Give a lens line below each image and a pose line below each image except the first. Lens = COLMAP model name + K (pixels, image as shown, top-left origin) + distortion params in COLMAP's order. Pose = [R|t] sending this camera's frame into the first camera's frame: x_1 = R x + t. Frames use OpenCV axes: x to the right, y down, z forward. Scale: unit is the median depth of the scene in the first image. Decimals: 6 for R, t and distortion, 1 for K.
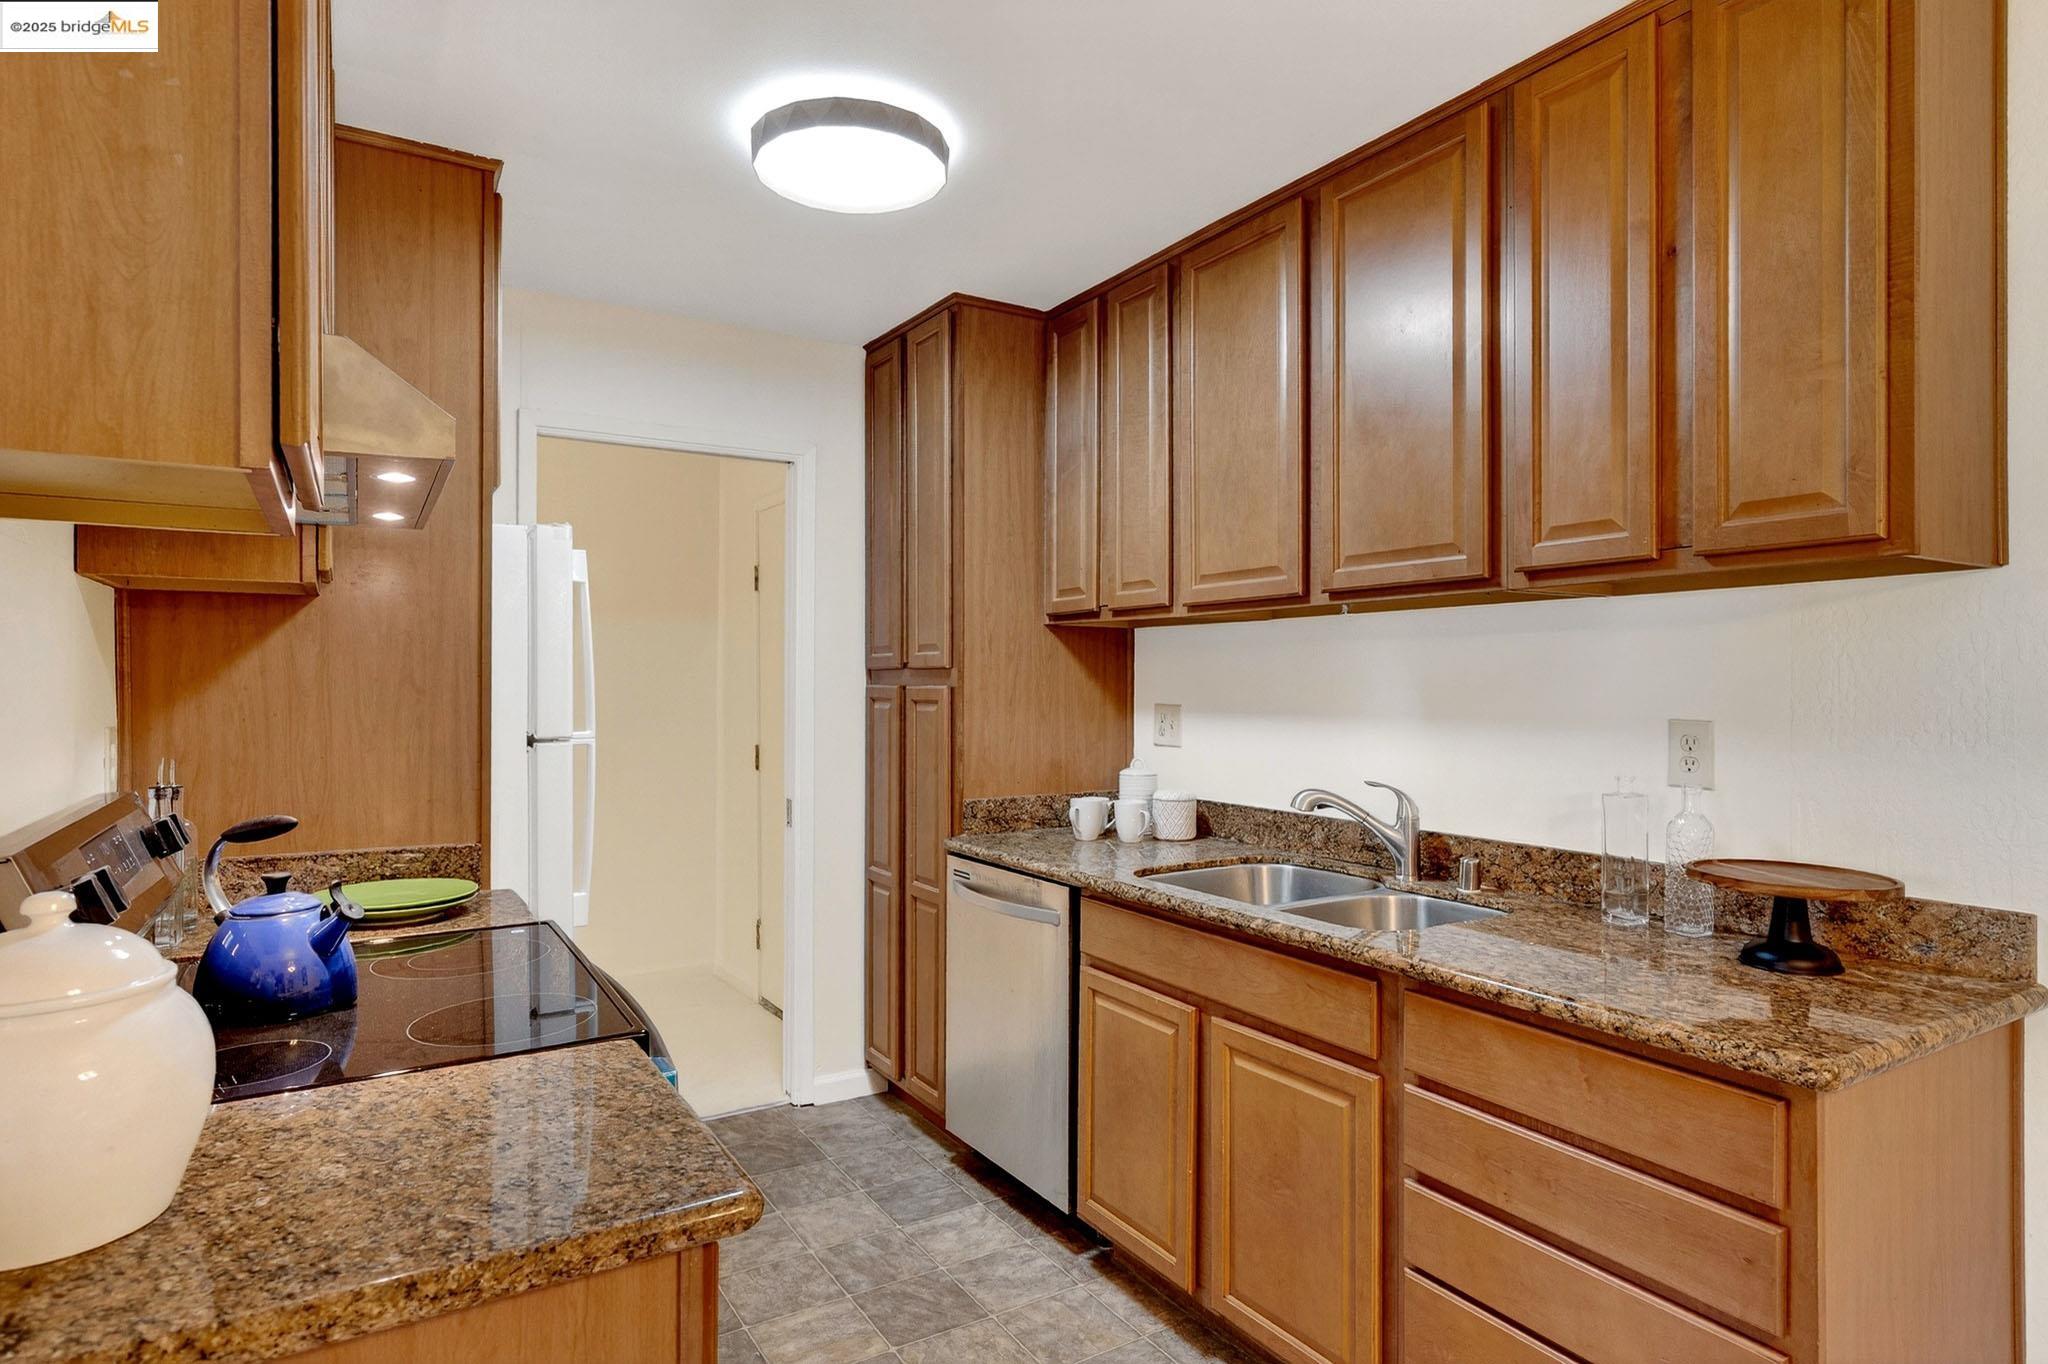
lens RADIAL K [[959.2, 0, 1024.0], [0, 959.2, 682.0], [0, 0, 1]] dist [-0.003986, -0.000265]
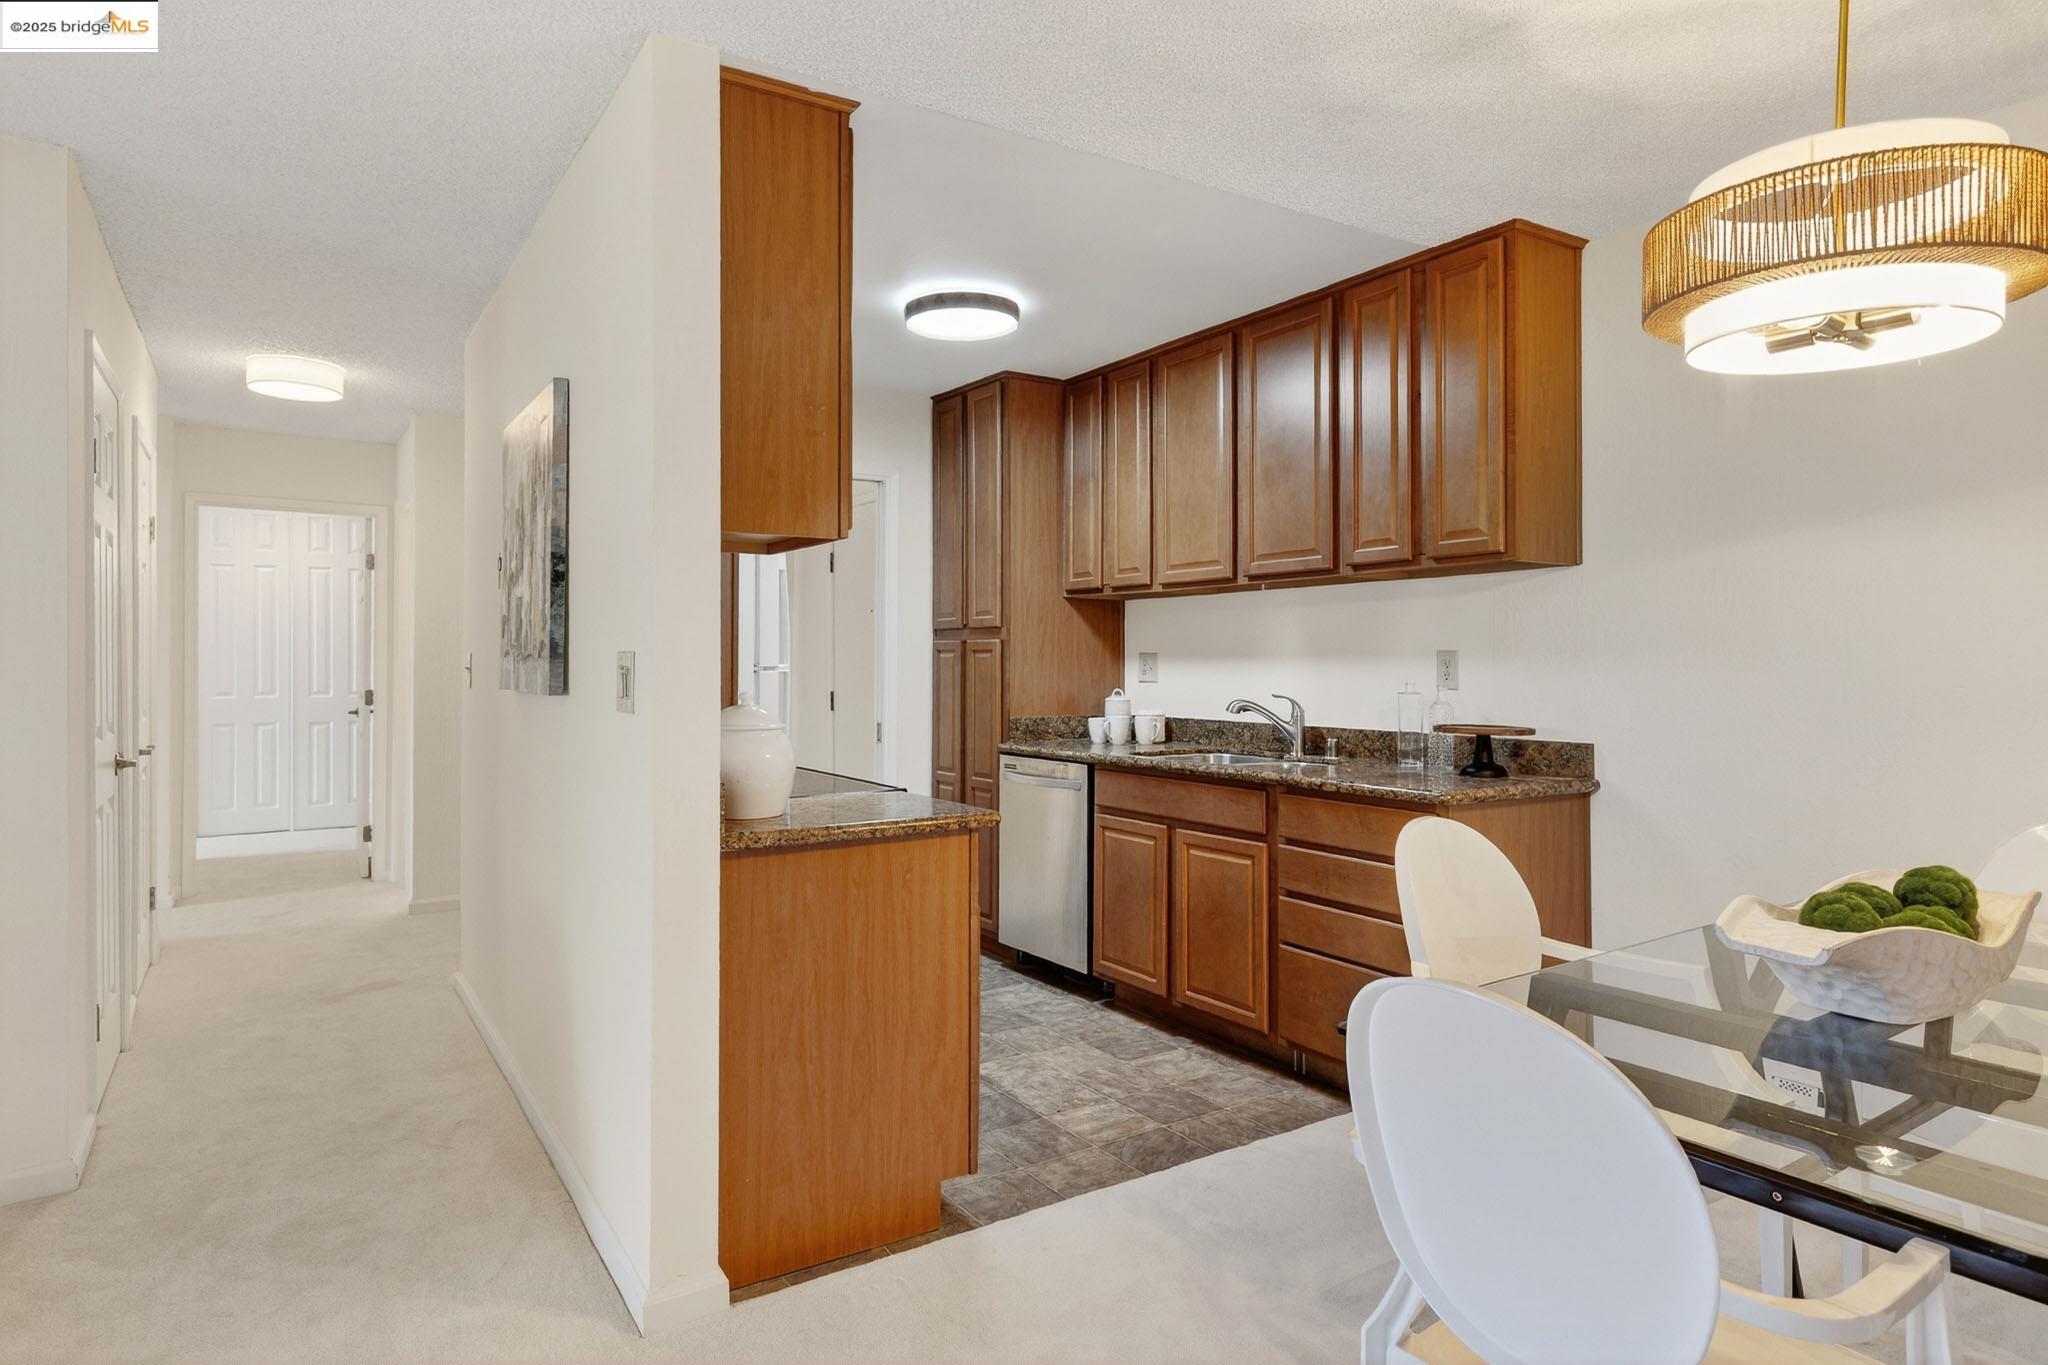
lens RADIAL K [[1169.4, 0, 1024.0], [0, 1169.4, 682.5], [0, 0, 1]] dist [0.002200, 0.000086]
pose [[0.998664, -0.002319, 0.051626, -0.156404], [0.002018, 0.999981, 0.005882, 0.069821], [-0.051639, -0.005770, 0.998649, -0.912305]]
